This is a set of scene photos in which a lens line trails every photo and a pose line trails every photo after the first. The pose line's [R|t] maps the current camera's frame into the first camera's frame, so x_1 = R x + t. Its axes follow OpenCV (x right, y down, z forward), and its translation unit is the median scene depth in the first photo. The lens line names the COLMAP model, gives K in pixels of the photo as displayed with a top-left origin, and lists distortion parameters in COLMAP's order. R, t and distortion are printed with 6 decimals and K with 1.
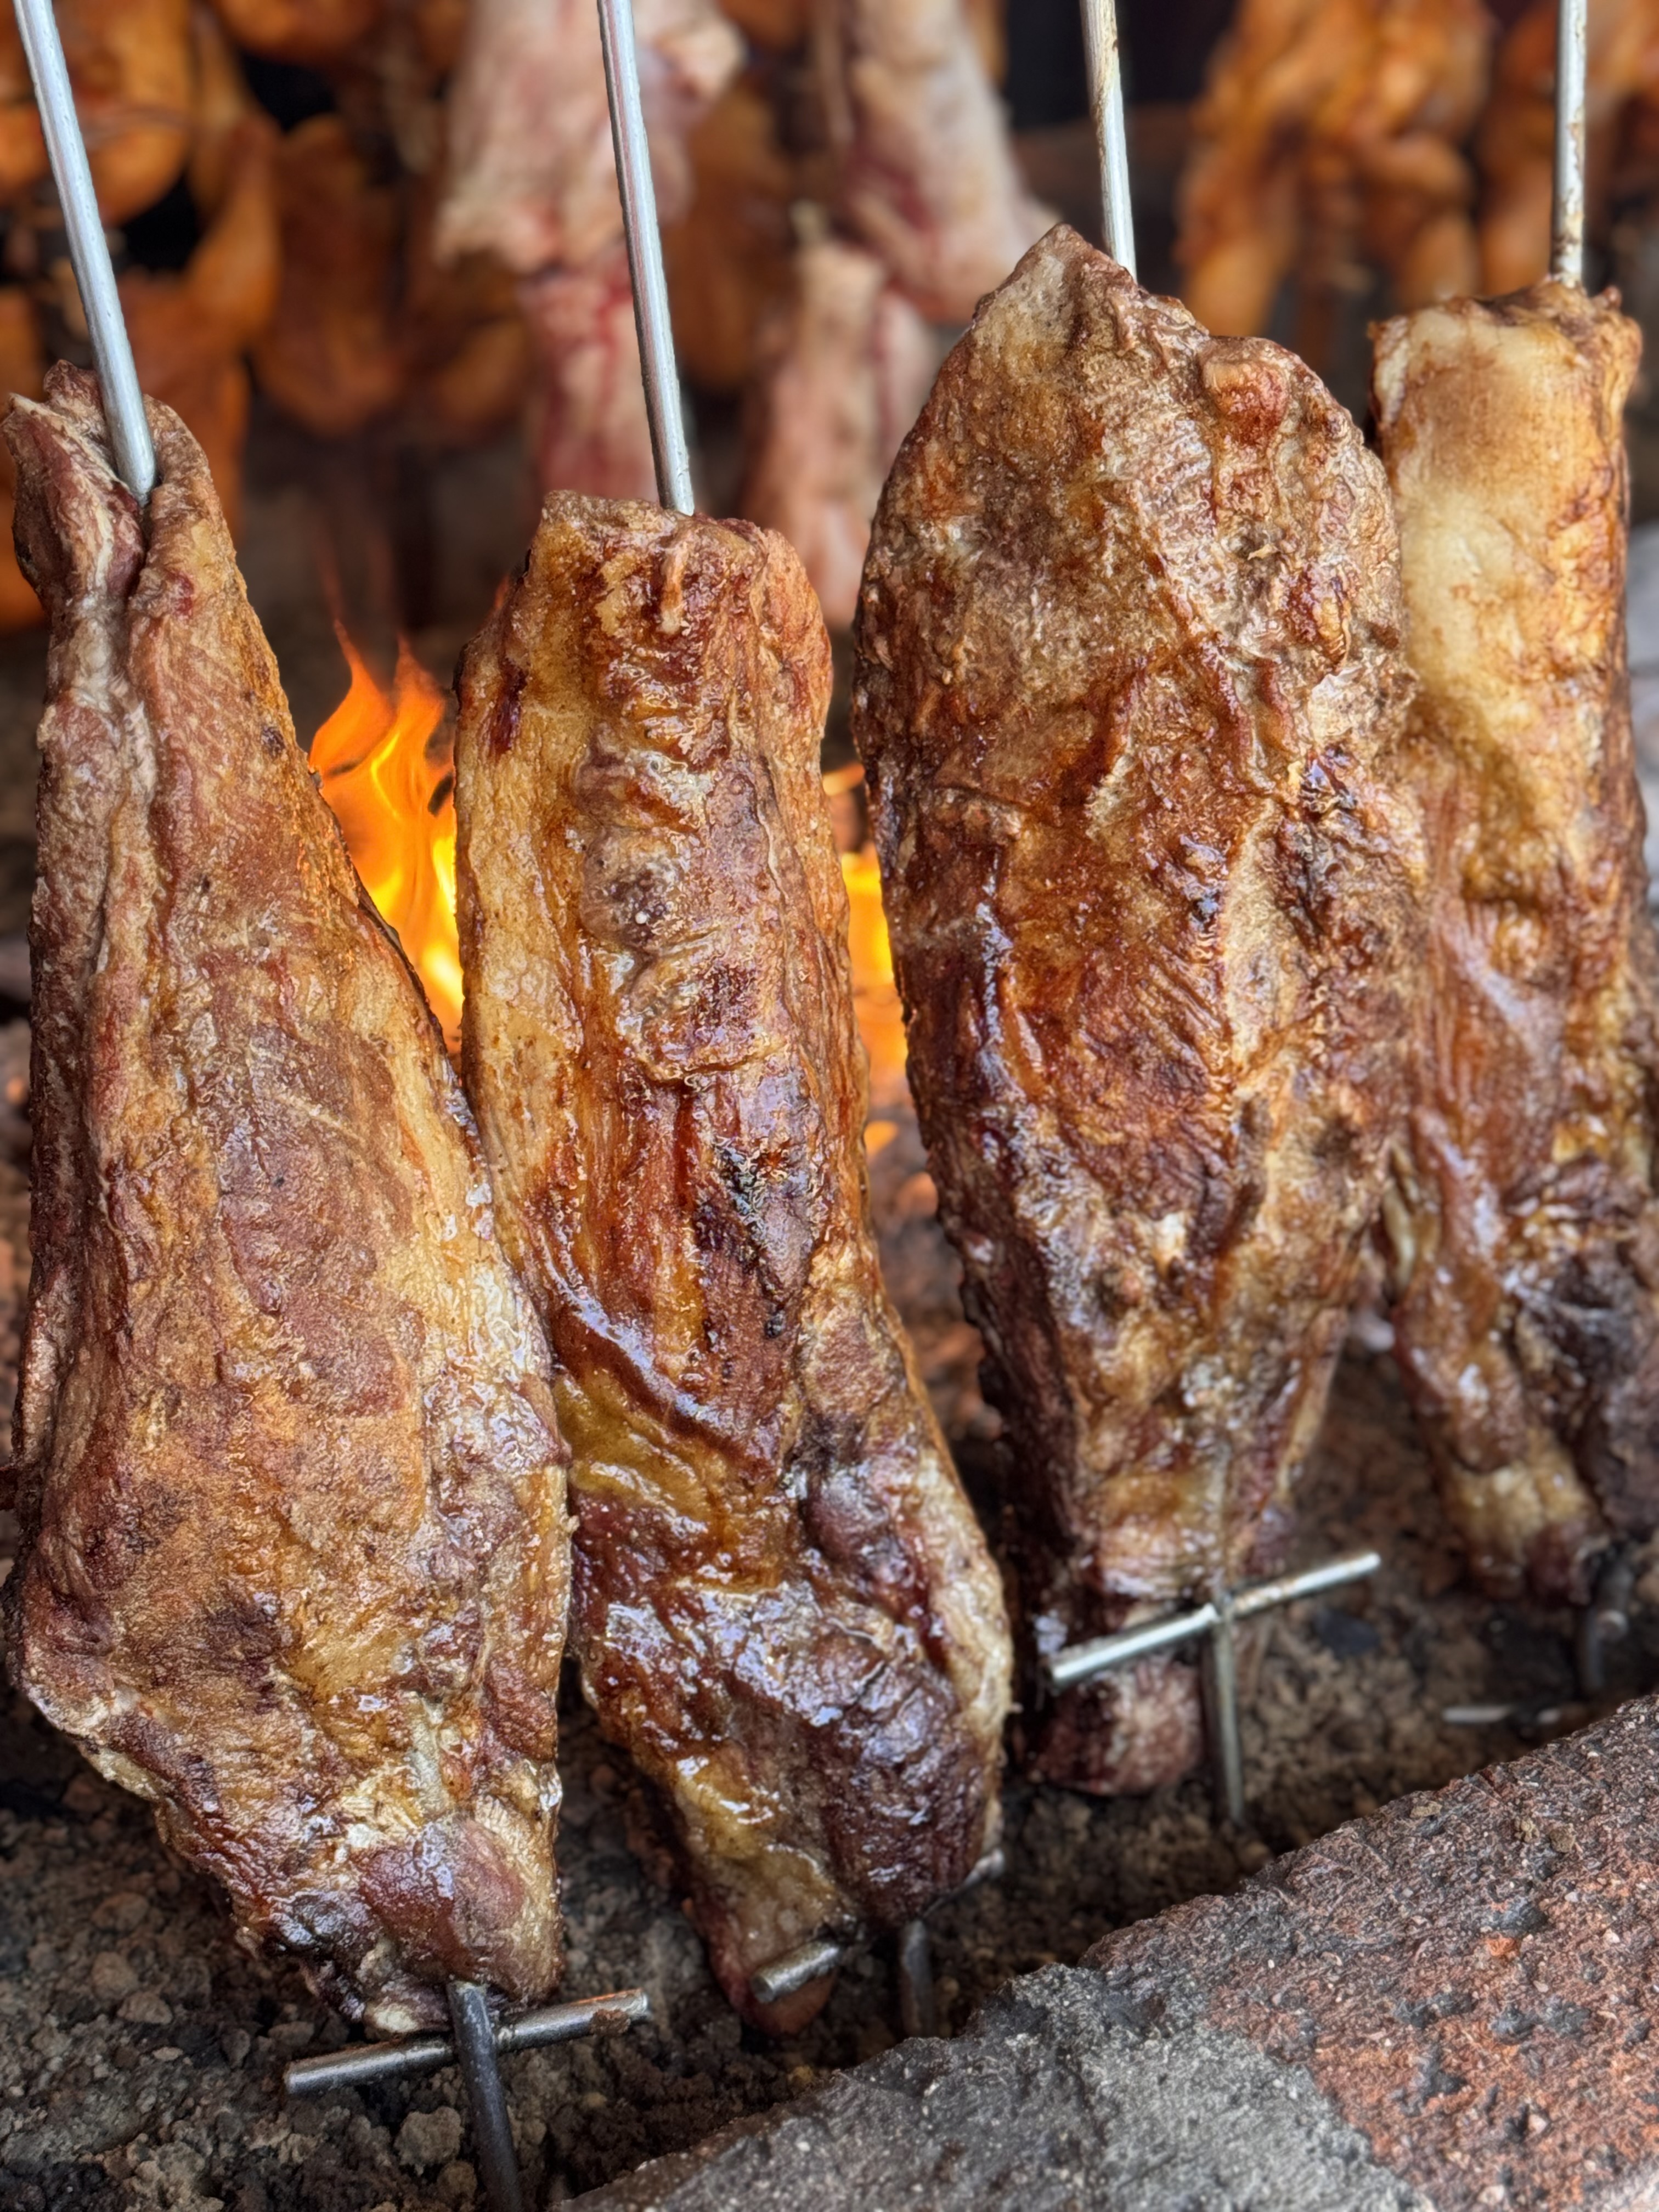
lens RADIAL K [[4040.0, 0, 784.7], [0, 4040.0, 1106.2], [0, 0, 1]] dist [0.133982, -0.007023]
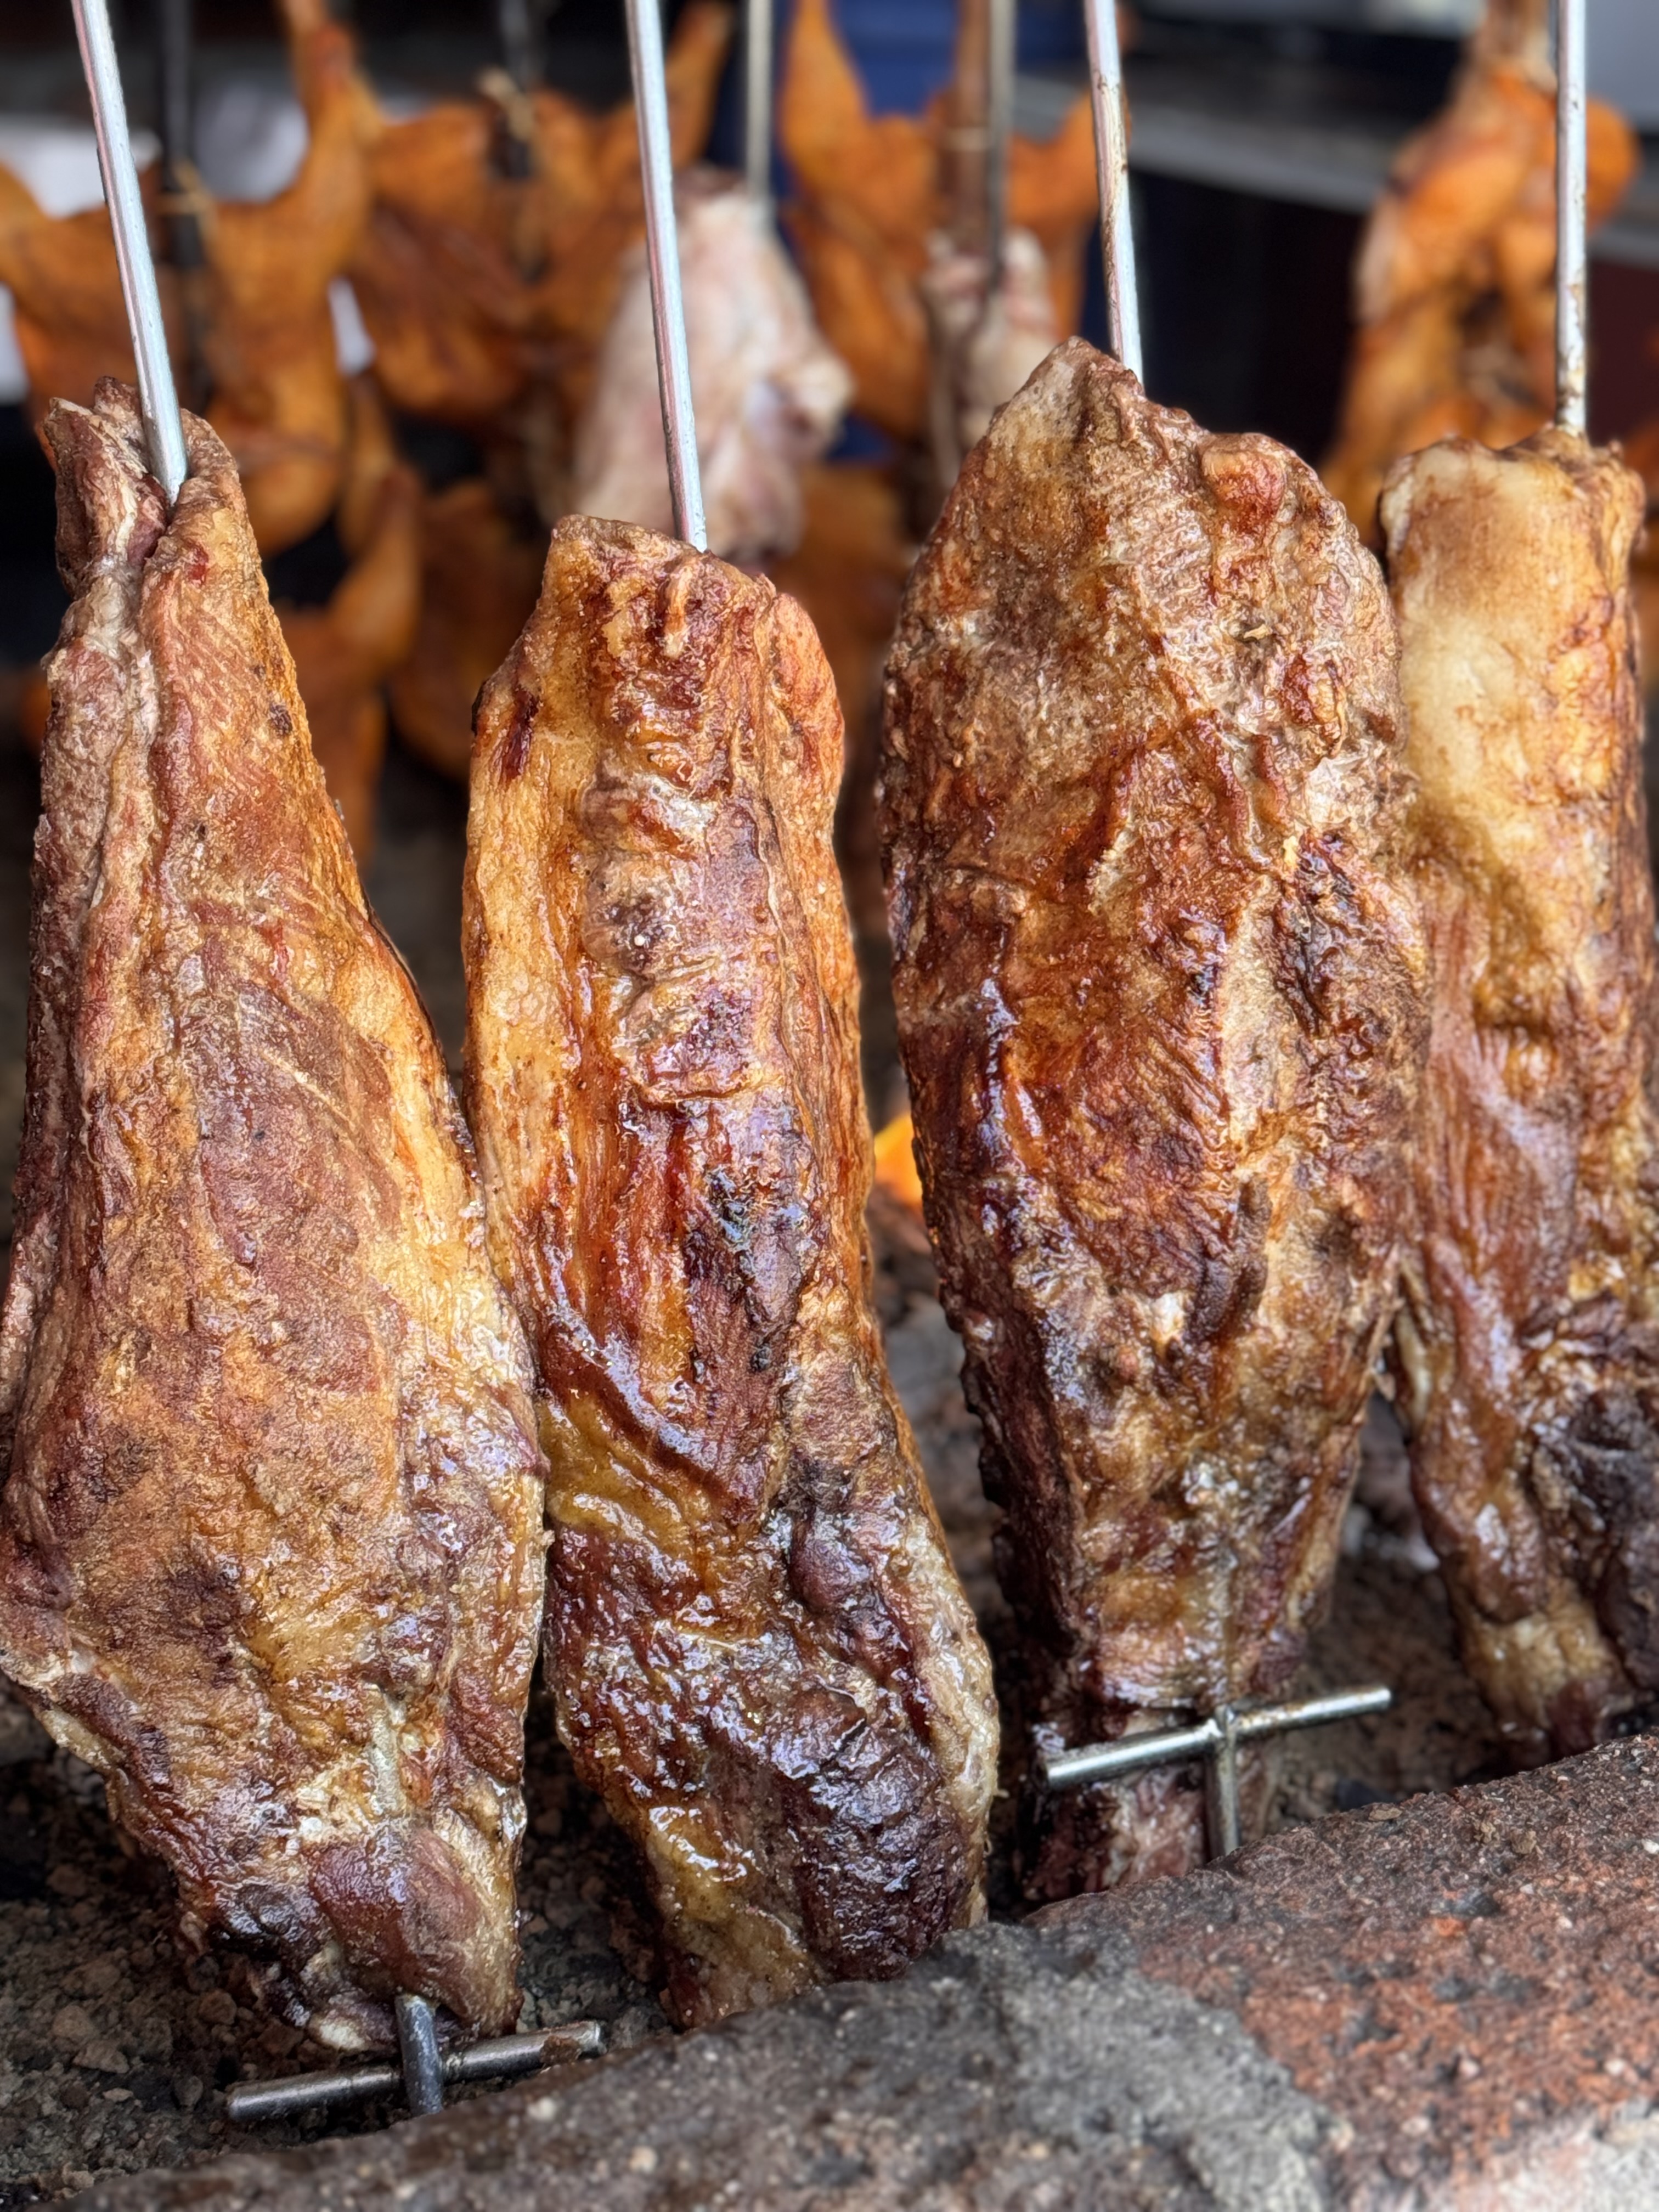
lens RADIAL K [[4050.5, 0, 829.5], [0, 4050.5, 1106.0], [0, 0, 1]] dist [0.126026, 0.075895]
pose [[0.998084, 0.025947, -0.056174, 0.069596], [-0.036250, 0.980922, -0.190994, 0.184431], [0.050147, 0.192665, 0.979982, -0.001088]]
